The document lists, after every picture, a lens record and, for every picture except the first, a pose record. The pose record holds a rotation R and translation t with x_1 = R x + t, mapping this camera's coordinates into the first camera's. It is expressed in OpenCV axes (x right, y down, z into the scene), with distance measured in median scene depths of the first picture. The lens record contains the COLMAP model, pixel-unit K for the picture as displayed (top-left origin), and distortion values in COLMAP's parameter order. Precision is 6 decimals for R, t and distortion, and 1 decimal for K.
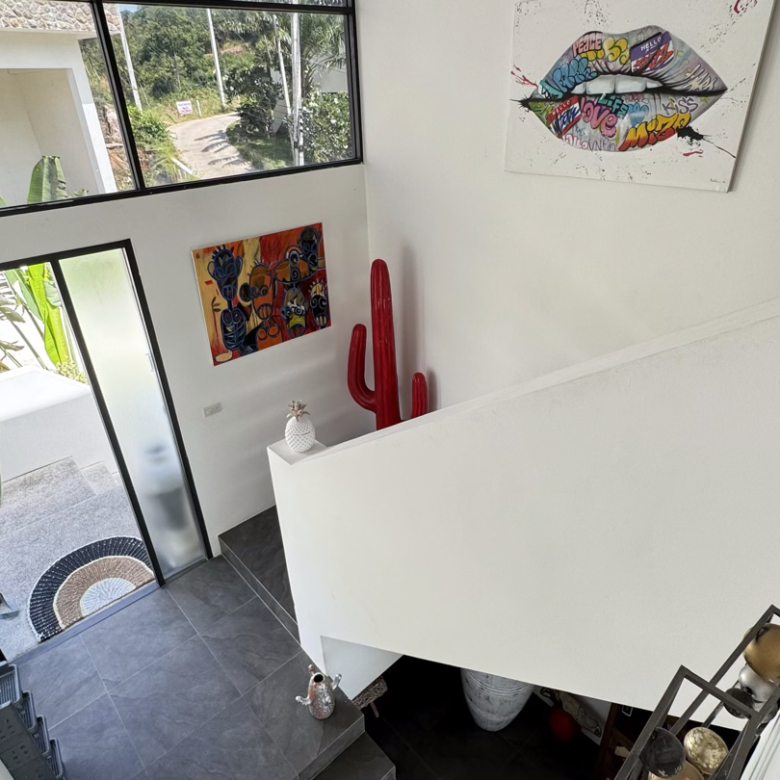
lens RADIAL K [[553.5, 0, 388.5], [0, 553.5, 389.4], [0, 0, 1]] dist [-0.004781, 0.005322]
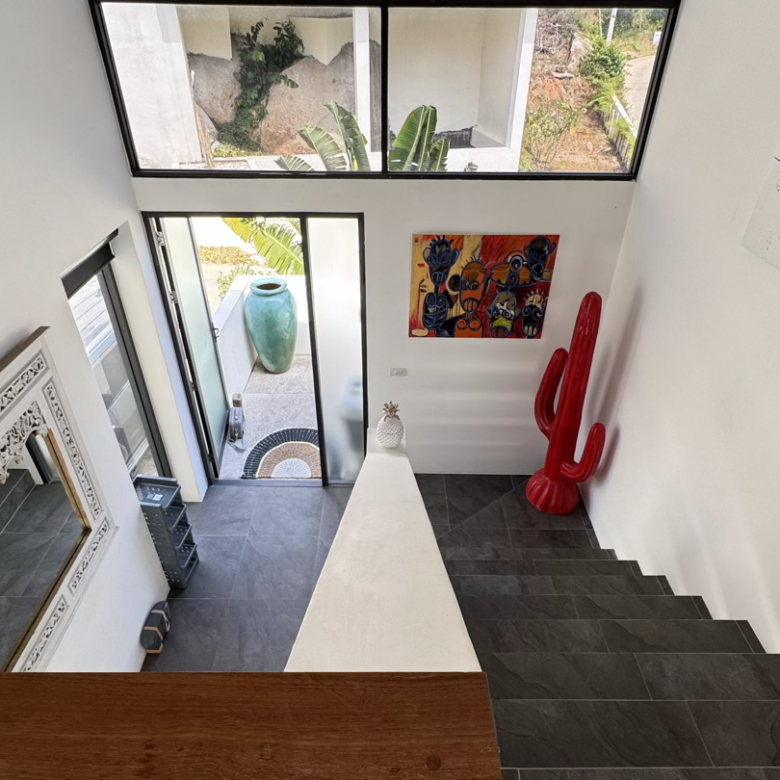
lens RADIAL K [[553.5, 0, 391.0], [0, 553.5, 390.3], [0, 0, 1]] dist [-0.004781, 0.005322]
pose [[0.739376, 0.413666, -0.531229, 0.263511], [-0.354537, 0.909958, 0.215129, -0.155392], [0.572387, 0.029279, 0.819460, 0.071539]]
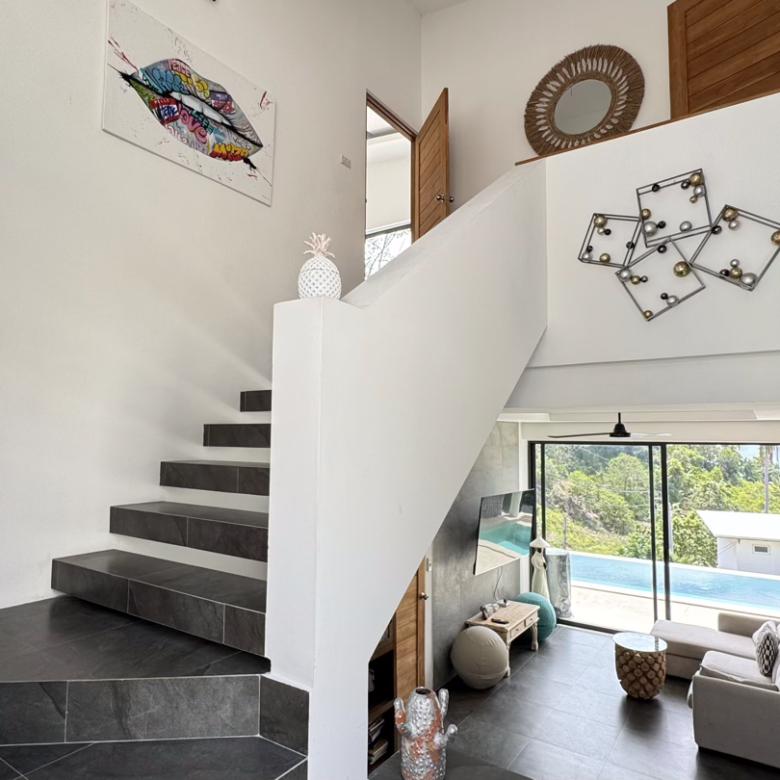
lens RADIAL K [[553.5, 0, 390.1], [0, 553.5, 391.2], [0, 0, 1]] dist [-0.004781, 0.005322]
pose [[-0.233955, 0.110423, 0.965957, -1.277324], [0.473528, 0.880667, 0.014015, 0.349913], [-0.849139, 0.460687, -0.258325, 1.773715]]
